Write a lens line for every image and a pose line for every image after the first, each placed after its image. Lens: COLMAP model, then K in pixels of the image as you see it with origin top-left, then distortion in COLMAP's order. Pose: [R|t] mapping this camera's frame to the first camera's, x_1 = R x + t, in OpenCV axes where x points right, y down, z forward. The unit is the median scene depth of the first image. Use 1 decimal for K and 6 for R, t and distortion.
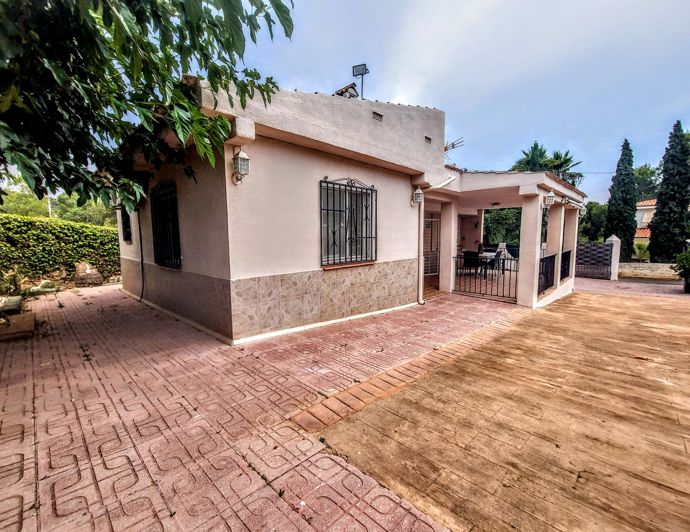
lens RADIAL K [[297.5, 0, 338.6], [0, 297.5, 263.2], [0, 0, 1]] dist [0.008463, 0.000139]
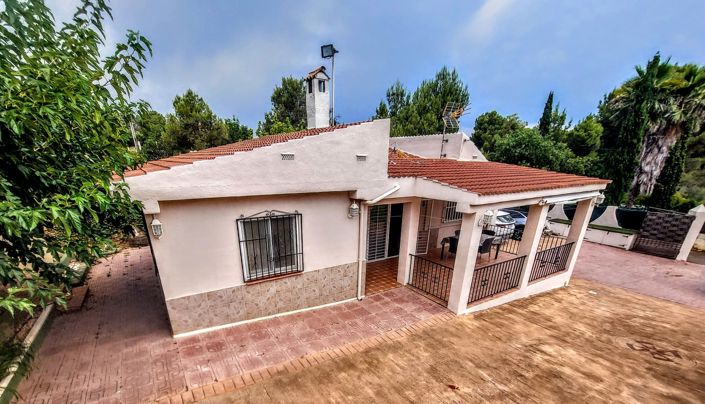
lens RADIAL K [[304.4, 0, 336.3], [0, 304.4, 284.4], [0, 0, 1]] dist [0.015743, 0.000425]
pose [[0.970715, 0.101505, -0.217737, 0.566936], [-0.030269, 0.950807, 0.308302, -0.366956], [0.238320, -0.292683, 0.926035, -0.154394]]
